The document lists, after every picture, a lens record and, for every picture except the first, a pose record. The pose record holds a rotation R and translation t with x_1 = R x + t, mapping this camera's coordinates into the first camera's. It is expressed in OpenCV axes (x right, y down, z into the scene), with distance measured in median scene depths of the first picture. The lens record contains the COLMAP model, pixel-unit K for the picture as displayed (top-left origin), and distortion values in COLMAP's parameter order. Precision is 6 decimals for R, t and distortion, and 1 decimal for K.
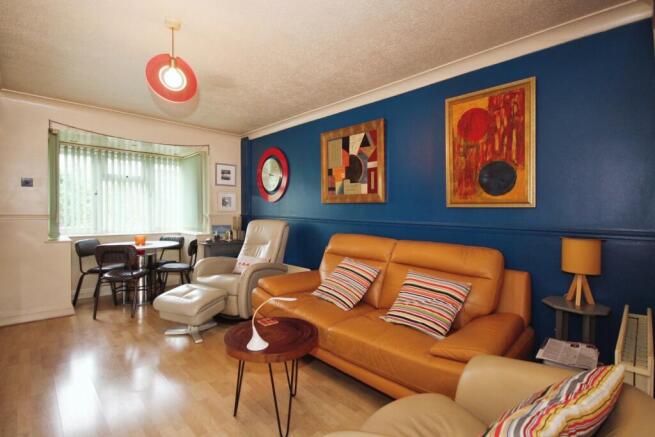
lens RADIAL K [[304.7, 0, 332.0], [0, 304.7, 214.9], [0, 0, 1]] dist [-0.003168, -0.000504]
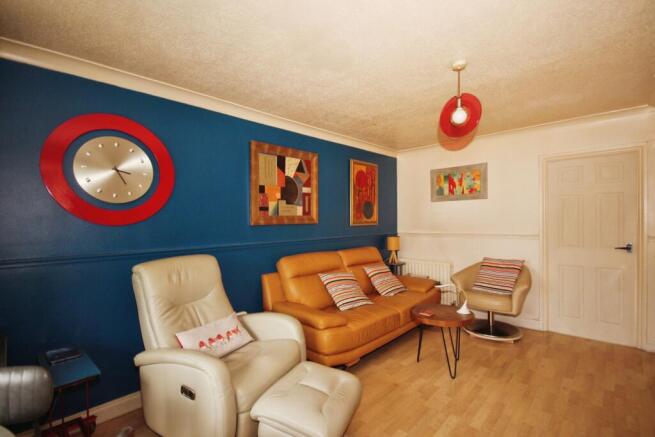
lens RADIAL K [[304.7, 0, 328.6], [0, 304.7, 216.9], [0, 0, 1]] dist [-0.003168, -0.000504]
pose [[-0.054144, -0.015094, 0.998419, -0.947518], [0.022351, 0.999617, 0.016325, -0.077389], [-0.998283, 0.023200, -0.053786, 0.925068]]
